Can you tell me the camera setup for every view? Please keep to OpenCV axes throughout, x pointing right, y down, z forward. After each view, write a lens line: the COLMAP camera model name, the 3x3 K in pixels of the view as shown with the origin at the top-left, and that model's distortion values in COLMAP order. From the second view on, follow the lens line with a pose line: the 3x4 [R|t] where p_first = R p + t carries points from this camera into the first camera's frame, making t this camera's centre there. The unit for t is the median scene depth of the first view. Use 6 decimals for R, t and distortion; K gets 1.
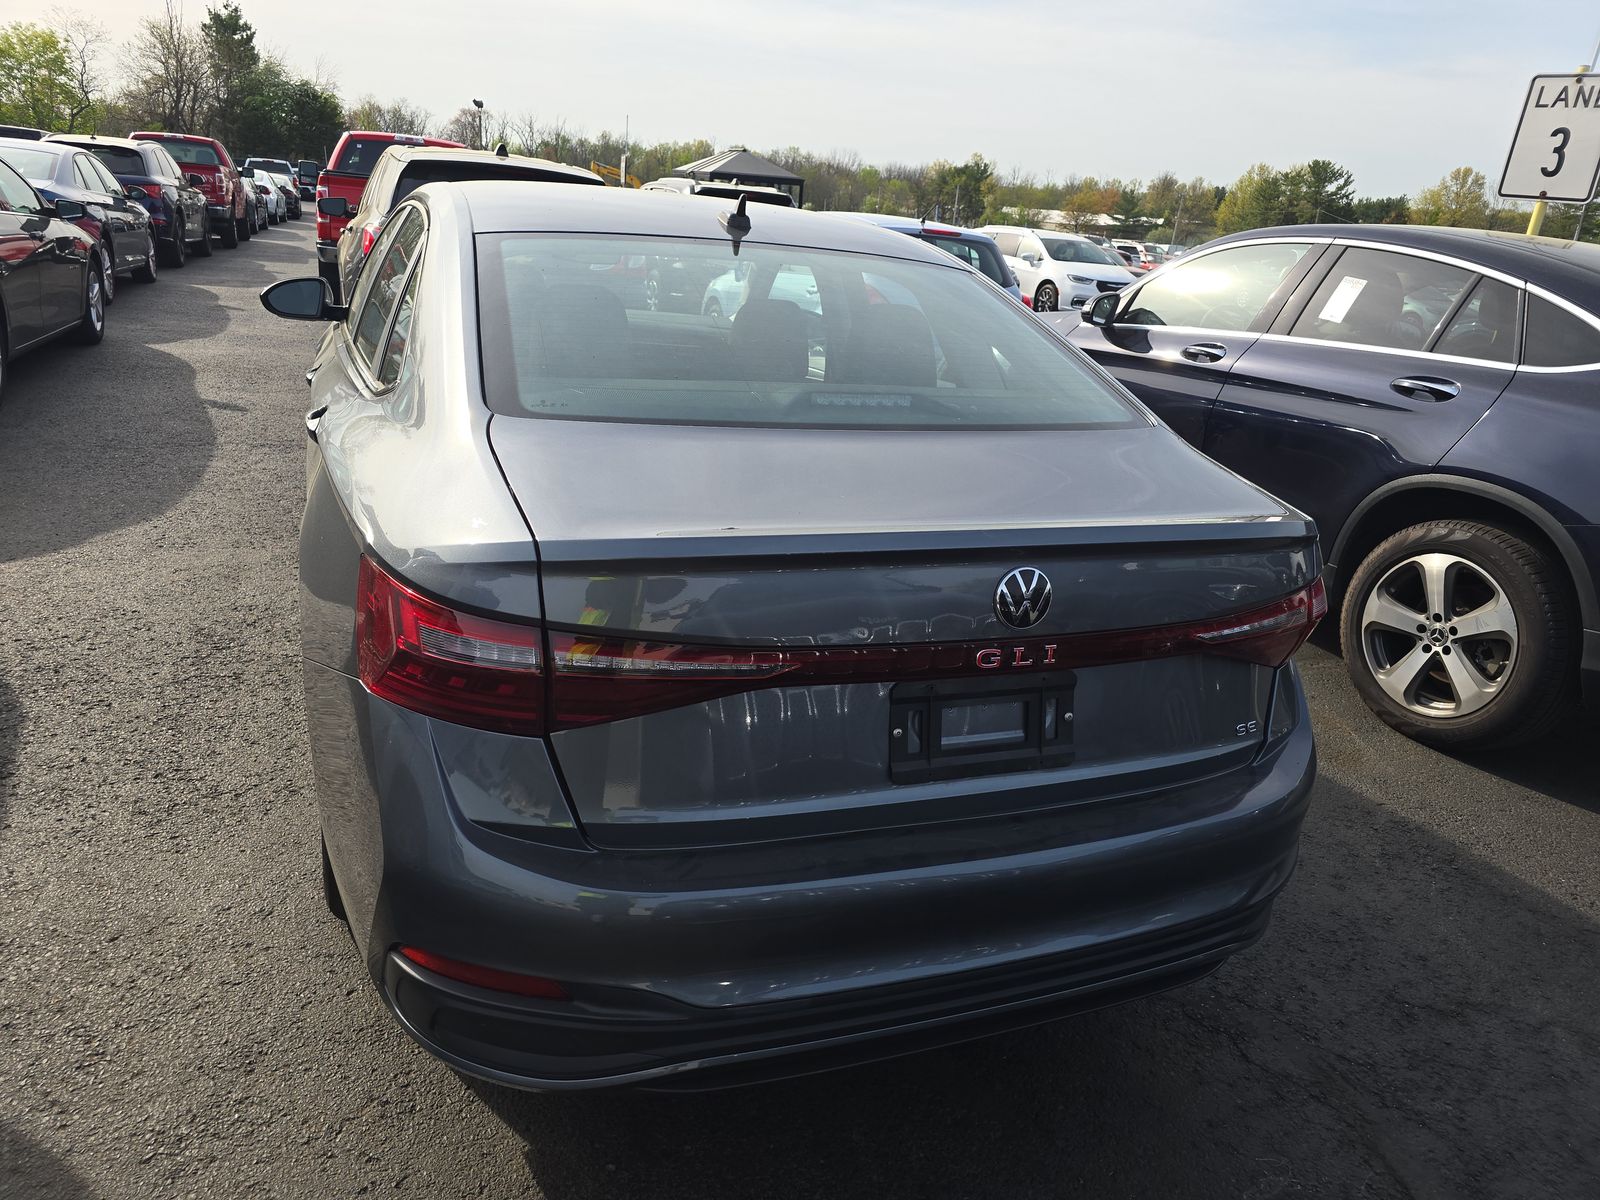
lens RADIAL K [[1068.3, 0, 823.4], [0, 1068.3, 611.1], [0, 0, 1]] dist [0.049557, -0.048360]
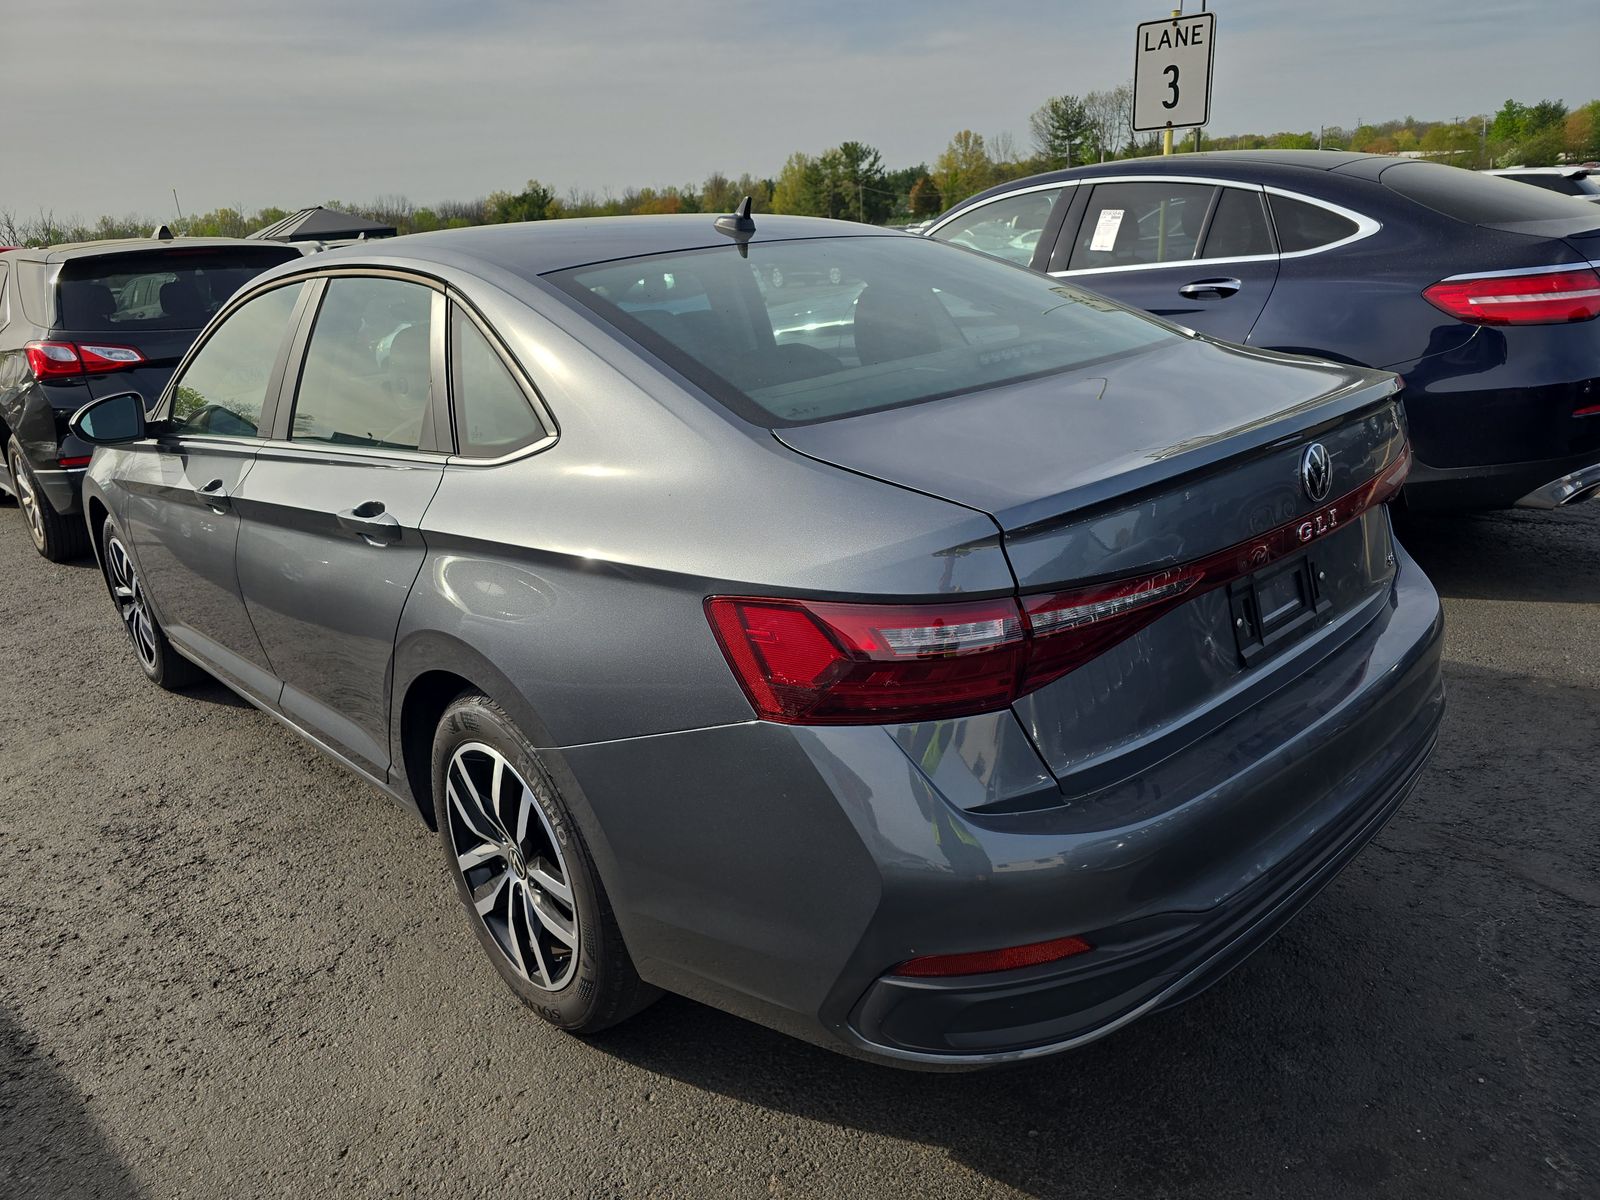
lens RADIAL K [[1068.3, 0, 823.4], [0, 1068.3, 611.1], [0, 0, 1]] dist [0.049557, -0.048360]
pose [[0.917878, -0.265381, 0.295081, -0.167612], [0.269450, 0.962619, 0.027581, -0.010757], [-0.291370, 0.054194, 0.955074, 0.020823]]
